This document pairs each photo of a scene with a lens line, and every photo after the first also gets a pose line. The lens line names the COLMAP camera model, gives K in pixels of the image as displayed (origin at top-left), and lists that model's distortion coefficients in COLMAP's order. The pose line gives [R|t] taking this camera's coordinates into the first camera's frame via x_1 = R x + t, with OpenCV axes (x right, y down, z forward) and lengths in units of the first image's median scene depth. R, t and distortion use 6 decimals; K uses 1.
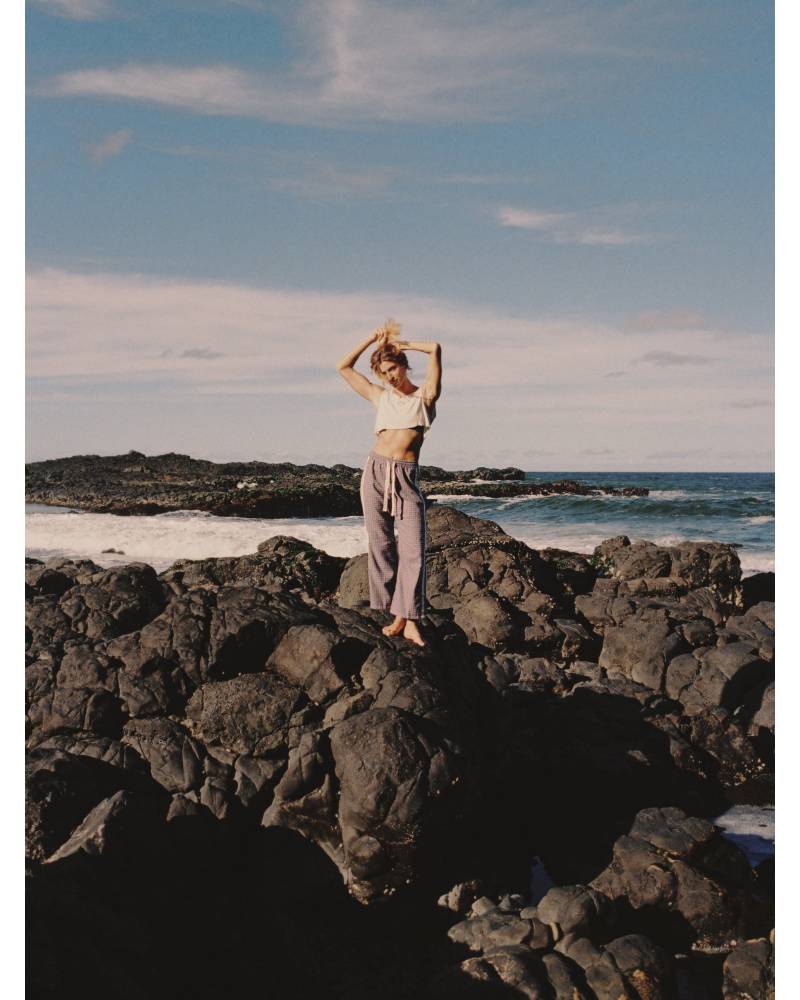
lens RADIAL K [[4043.5, 0, 400.0], [0, 4043.5, 500.0], [0, 0, 1]] dist [0.113455, -0.945609]
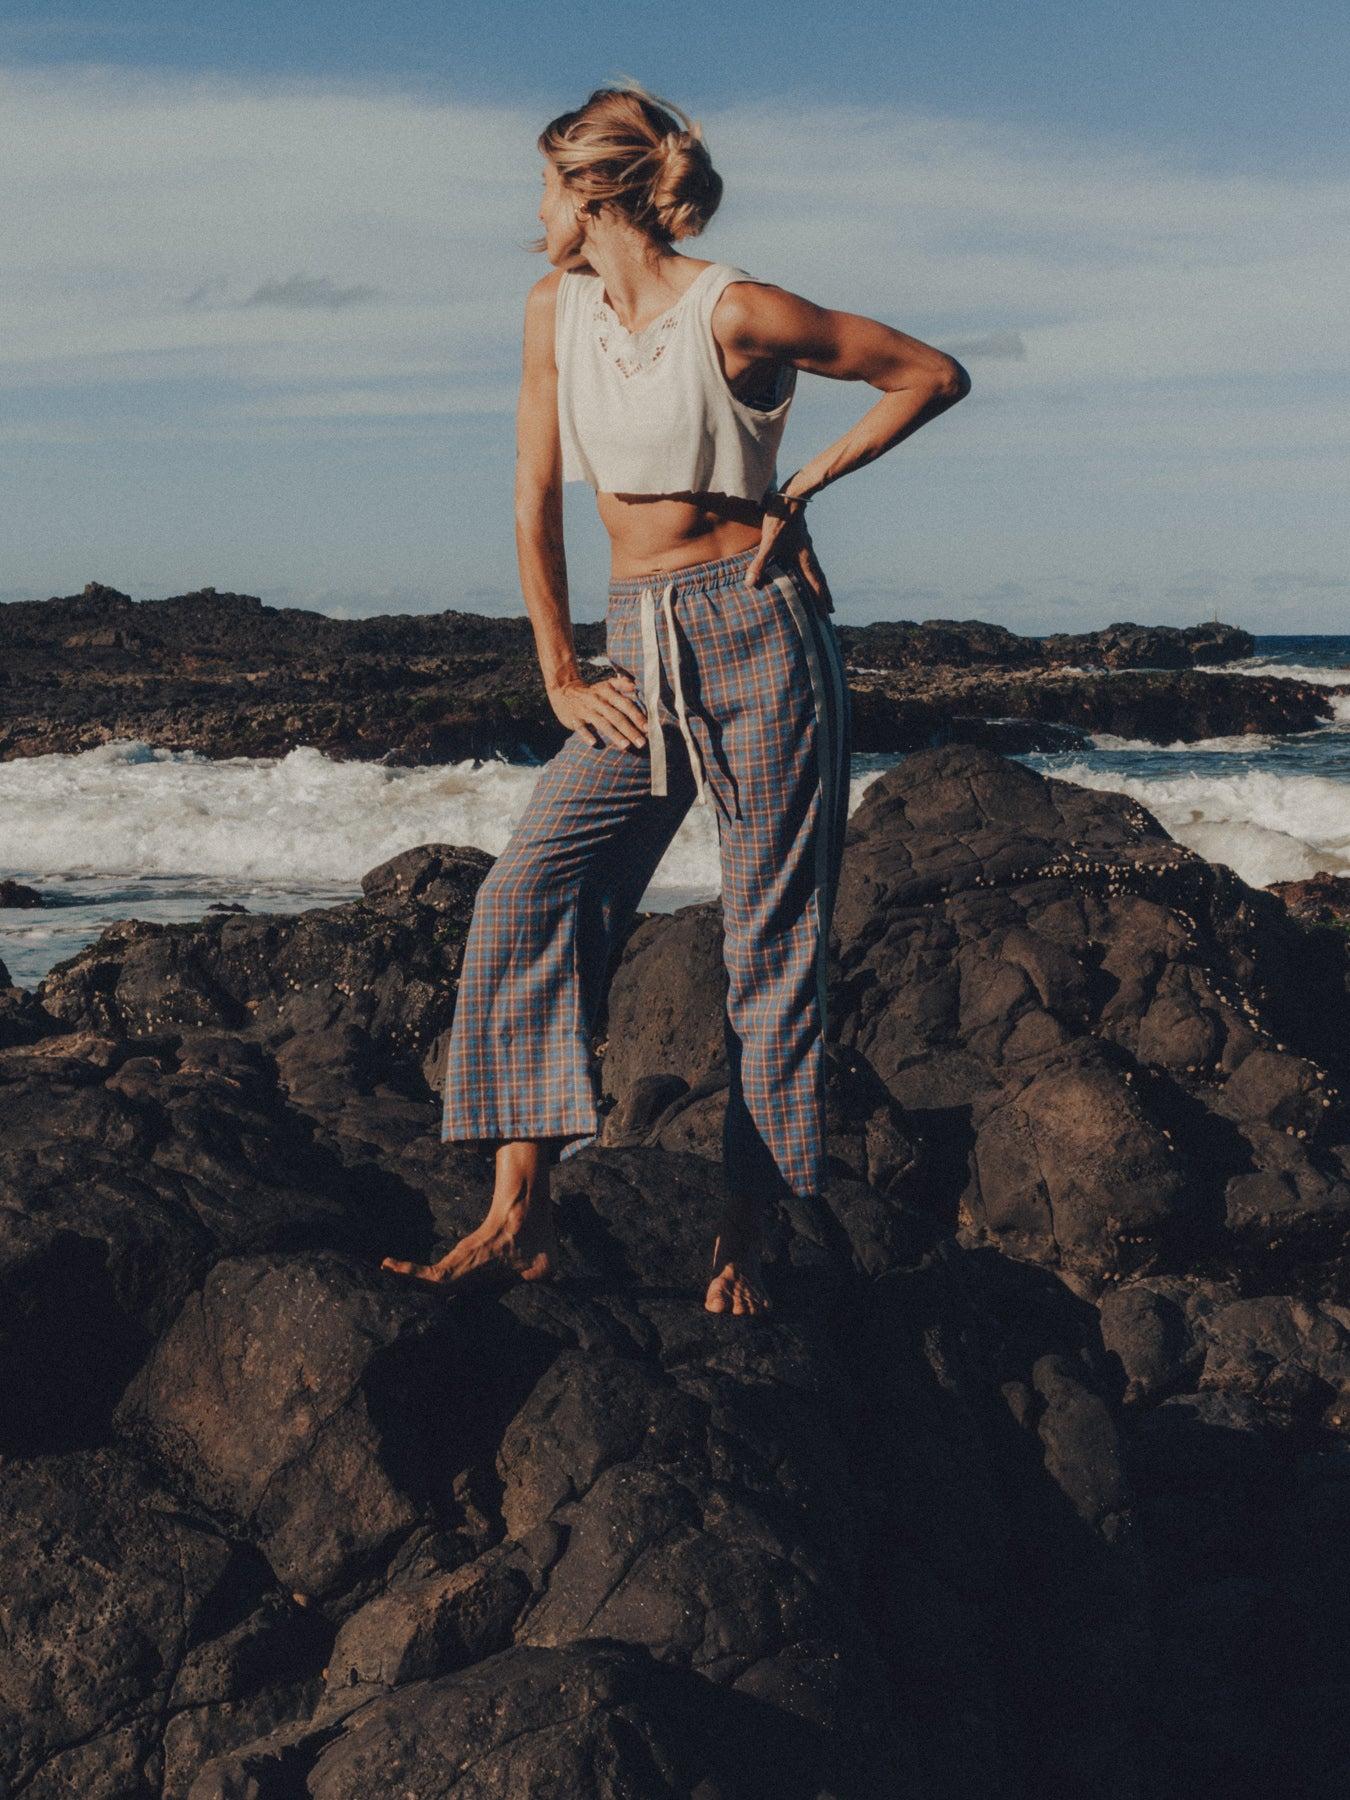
lens RADIAL K [[4046.9, 0, 675.0], [0, 4046.9, 900.0], [0, 0, 1]] dist [-0.017764, 0.027148]
pose [[0.990944, -0.001248, -0.134268, 0.030592], [0.007616, 0.998870, 0.046920, -0.001289], [0.134058, -0.047518, 0.989834, 0.715585]]
